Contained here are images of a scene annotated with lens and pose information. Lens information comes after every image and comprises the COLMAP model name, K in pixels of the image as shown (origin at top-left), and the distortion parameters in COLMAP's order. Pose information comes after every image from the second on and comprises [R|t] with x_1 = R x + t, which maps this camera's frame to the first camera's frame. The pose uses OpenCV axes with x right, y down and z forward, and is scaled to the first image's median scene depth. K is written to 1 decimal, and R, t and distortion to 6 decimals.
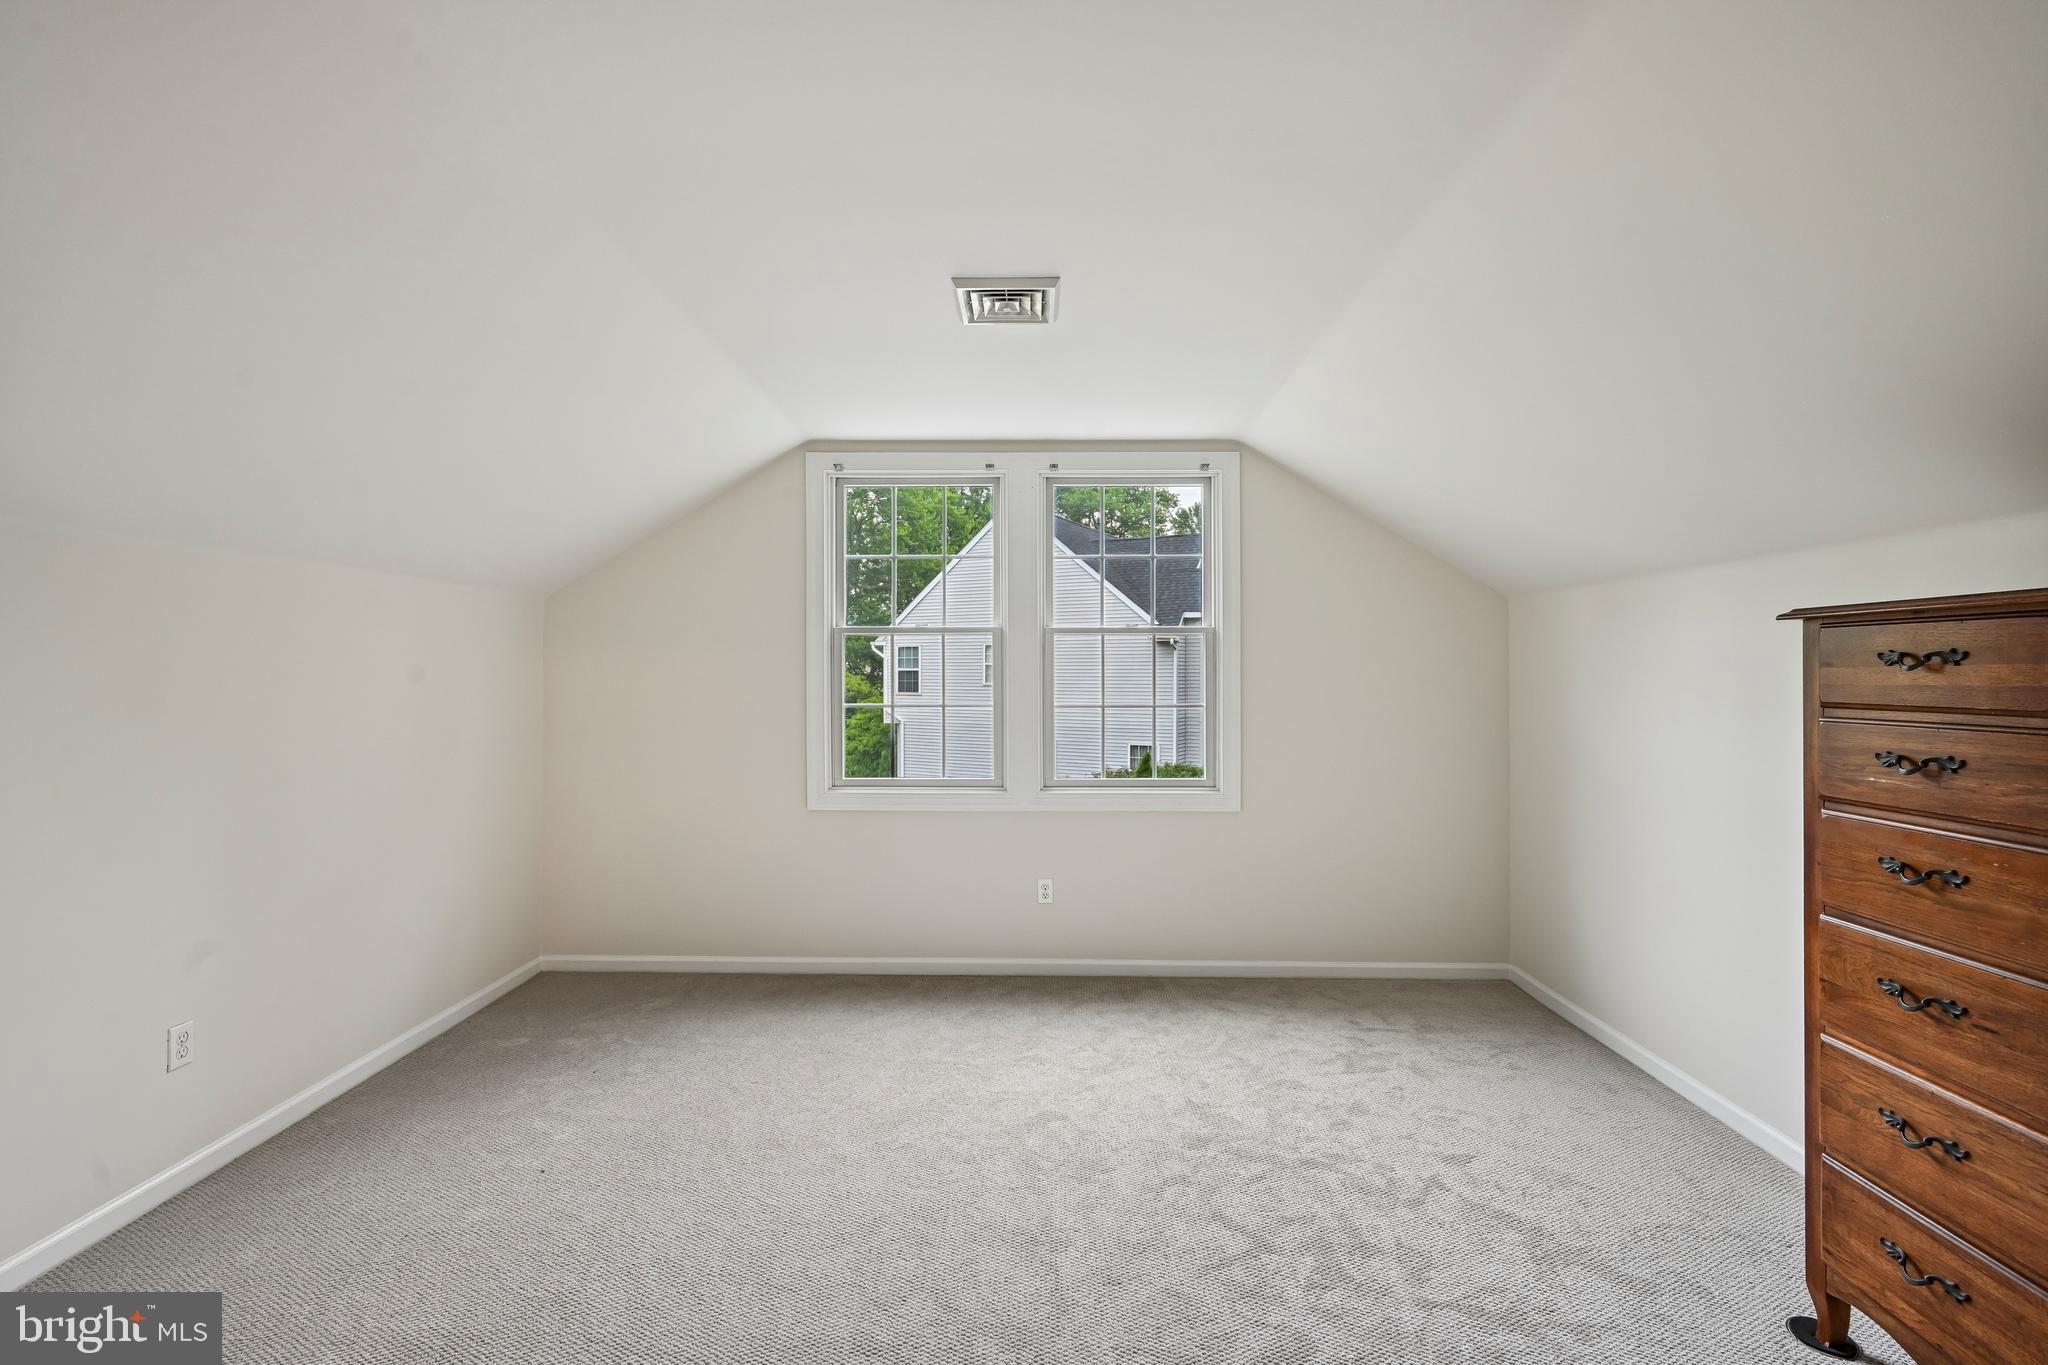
lens RADIAL K [[926.7, 0, 1024.0], [0, 926.7, 682.5], [0, 0, 1]] dist [0.000952, 0.000491]
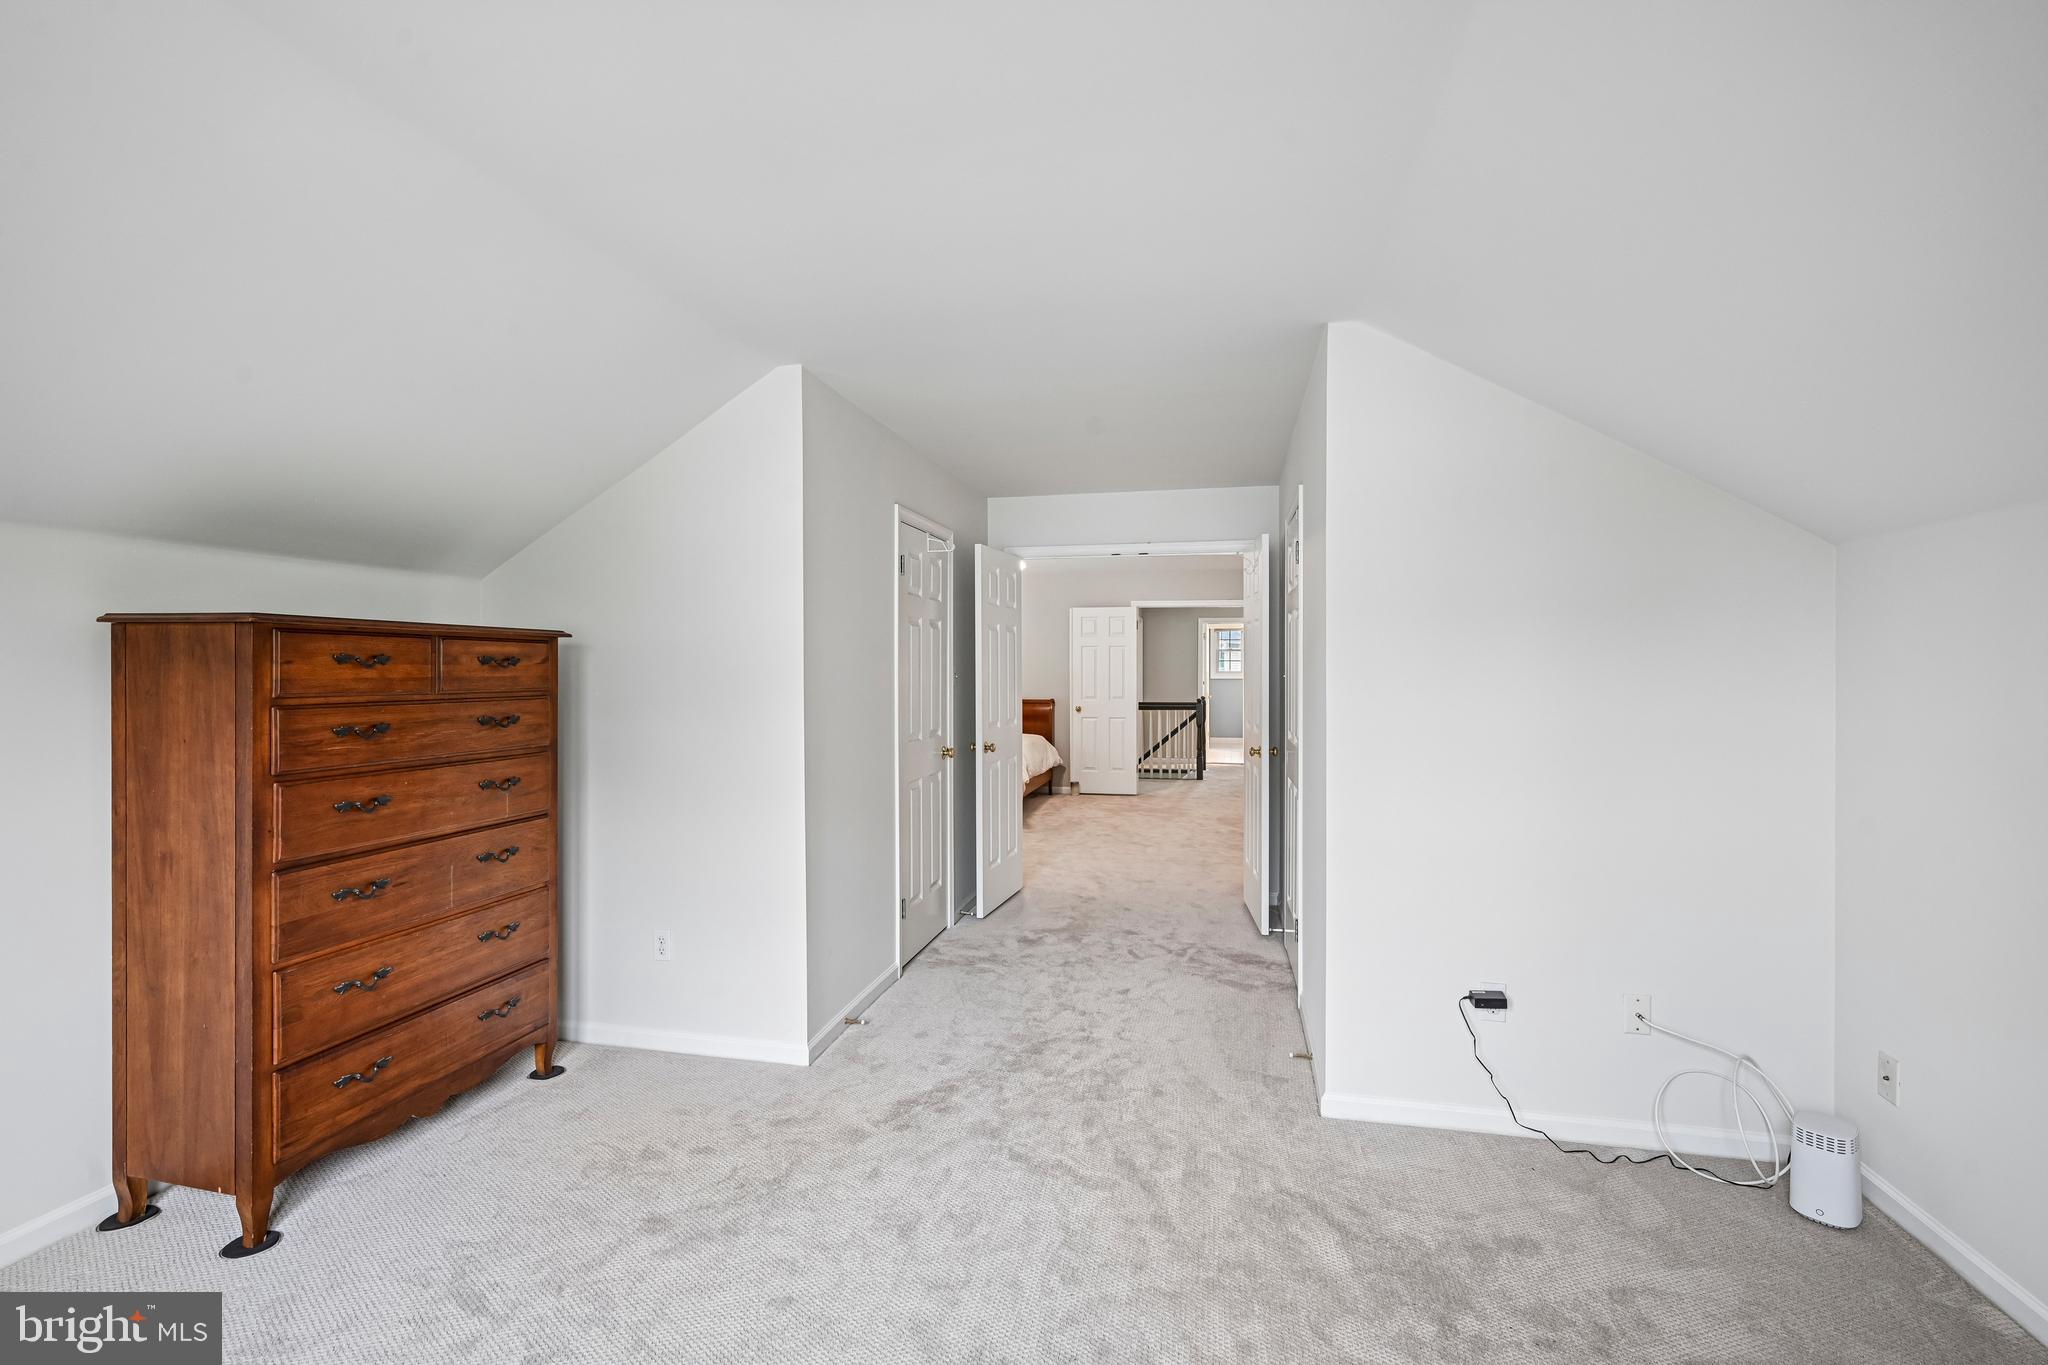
lens RADIAL K [[926.7, 0, 1024.0], [0, 926.7, 682.5], [0, 0, 1]] dist [0.000952, 0.000491]
pose [[-0.979981, 0.000506, 0.199090, -0.355888], [0.004948, 0.999750, 0.021817, -0.016417], [-0.199029, 0.022365, -0.979738, 2.194636]]
